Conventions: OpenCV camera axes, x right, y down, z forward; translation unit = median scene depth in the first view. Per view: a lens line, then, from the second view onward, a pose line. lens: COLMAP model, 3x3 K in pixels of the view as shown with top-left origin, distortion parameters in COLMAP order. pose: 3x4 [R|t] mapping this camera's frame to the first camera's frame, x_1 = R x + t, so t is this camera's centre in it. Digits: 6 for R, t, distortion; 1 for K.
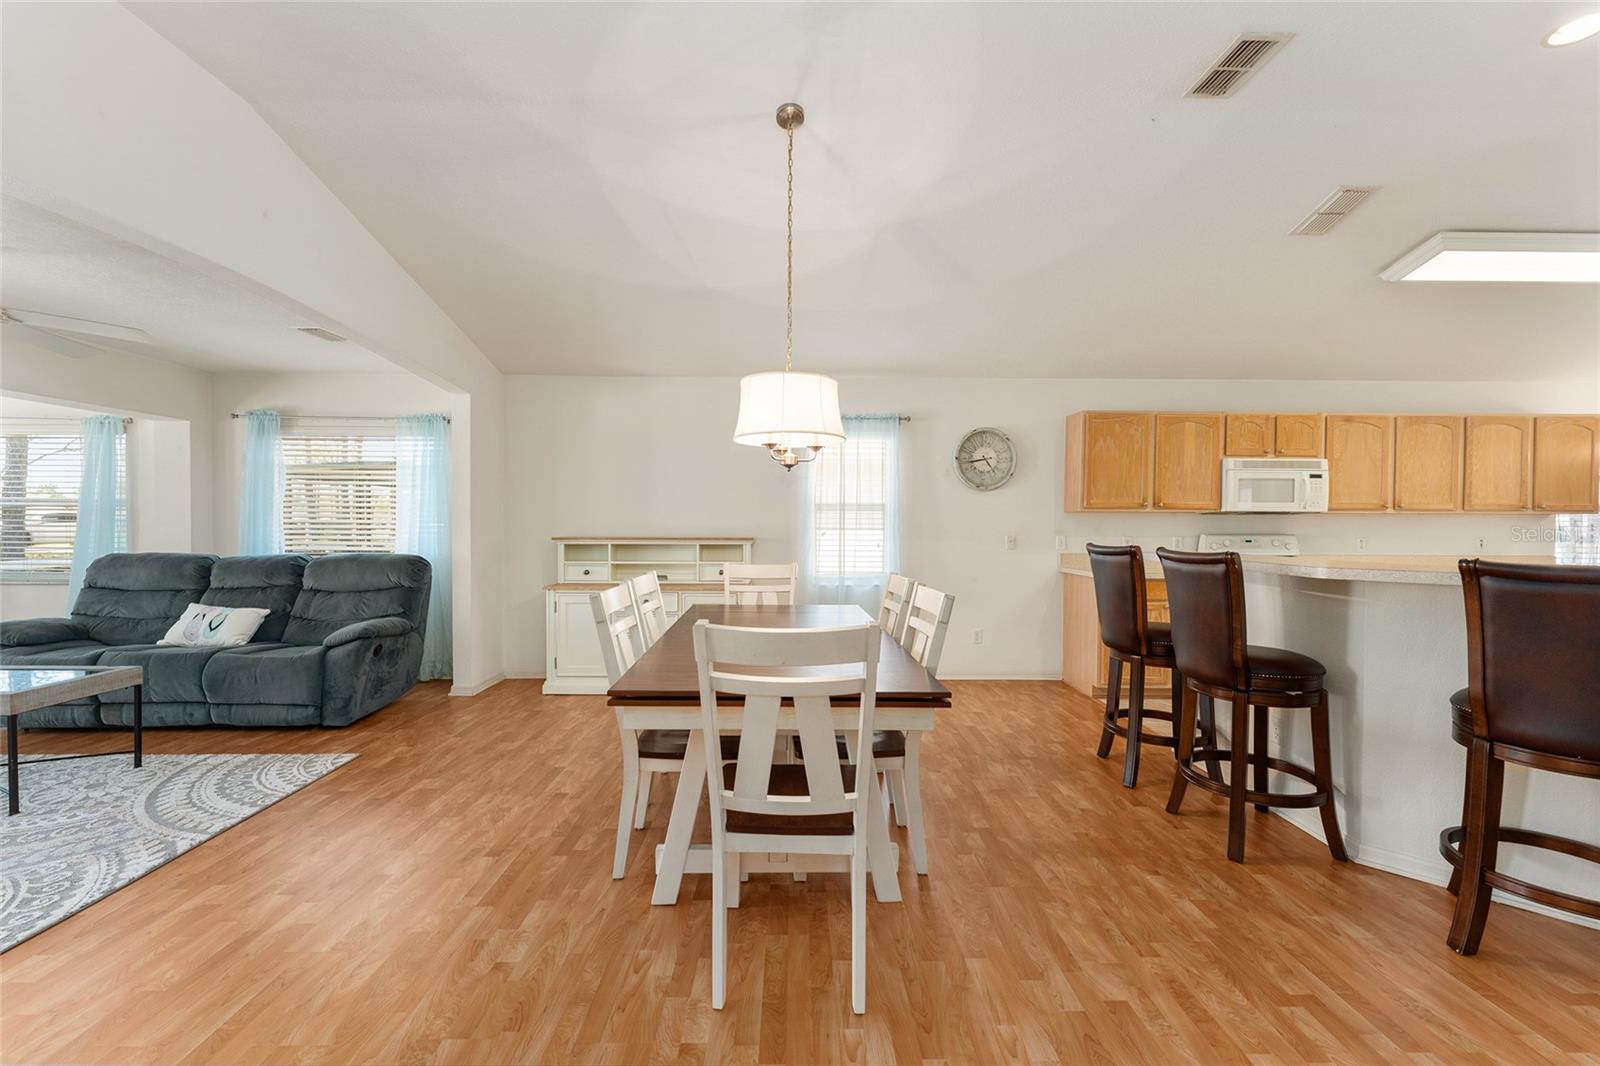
lens RADIAL K [[646.2, 0, 800.9], [0, 646.2, 529.7], [0, 0, 1]] dist [0.000689, -0.000084]
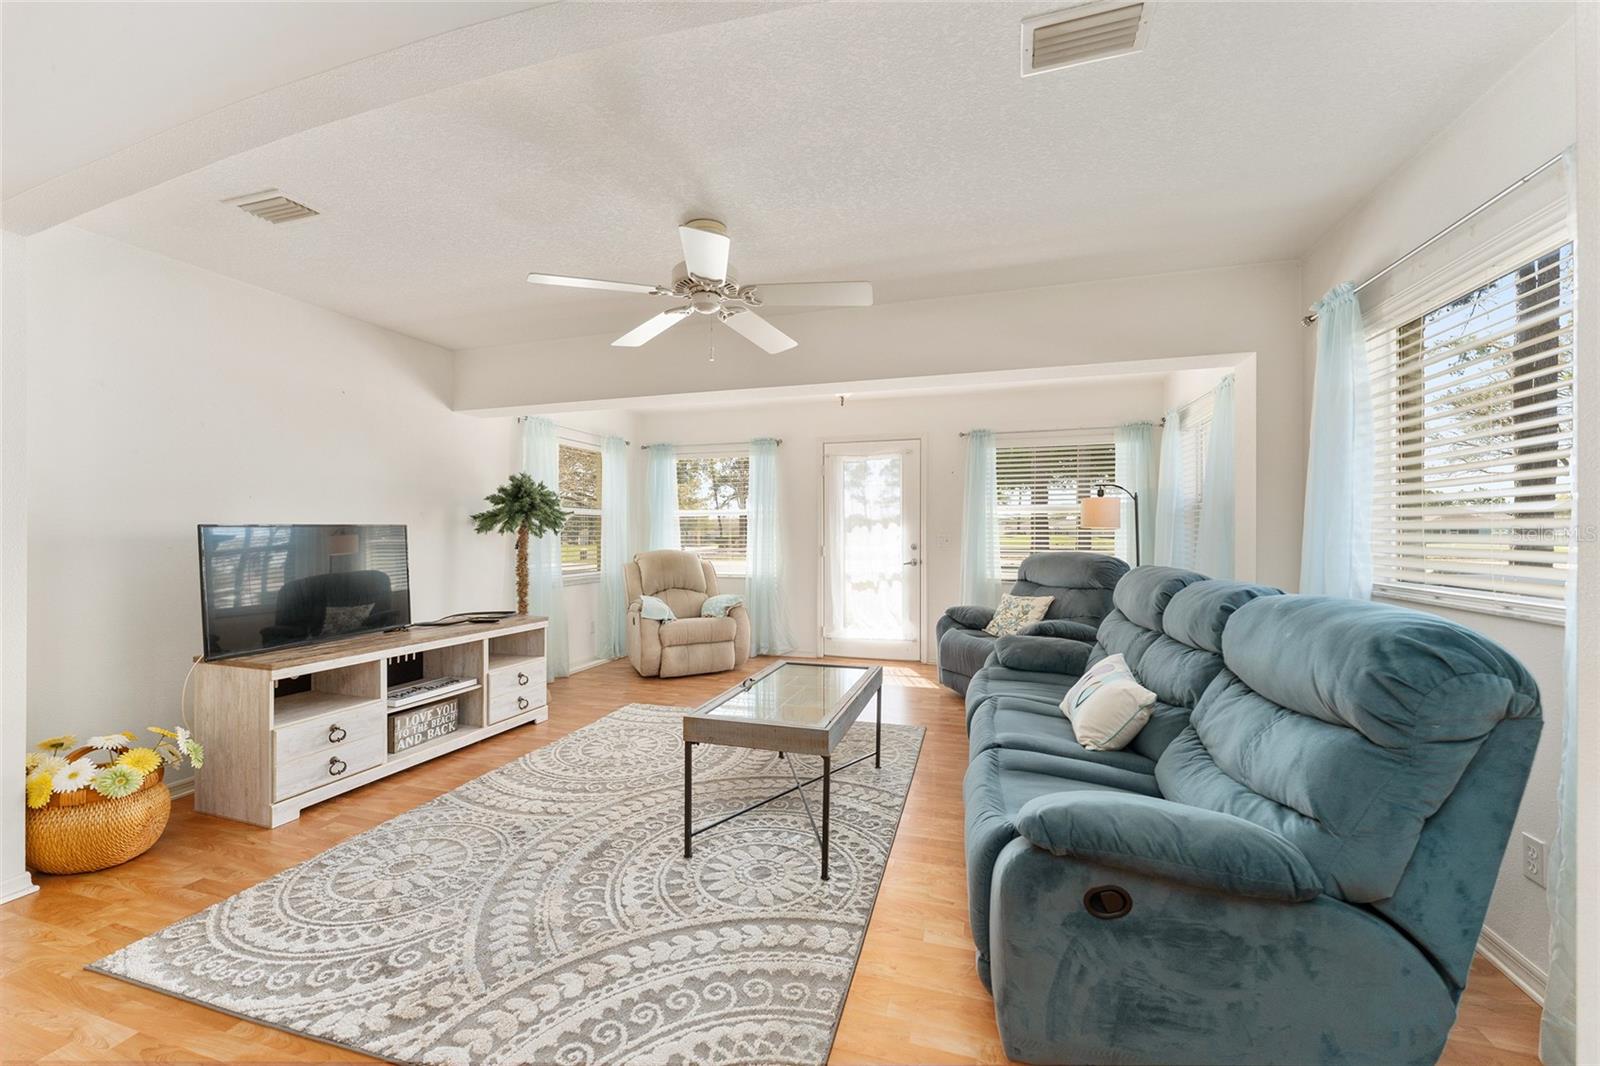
lens RADIAL K [[636.4, 0, 798.6], [0, 636.4, 537.5], [0, 0, 1]] dist [0.000727, 0.000077]
pose [[-0.305044, -0.003383, -0.952332, -0.437383], [-0.010412, 0.999946, -0.000217, 0.016656], [0.952281, 0.009850, -0.305063, 1.324181]]
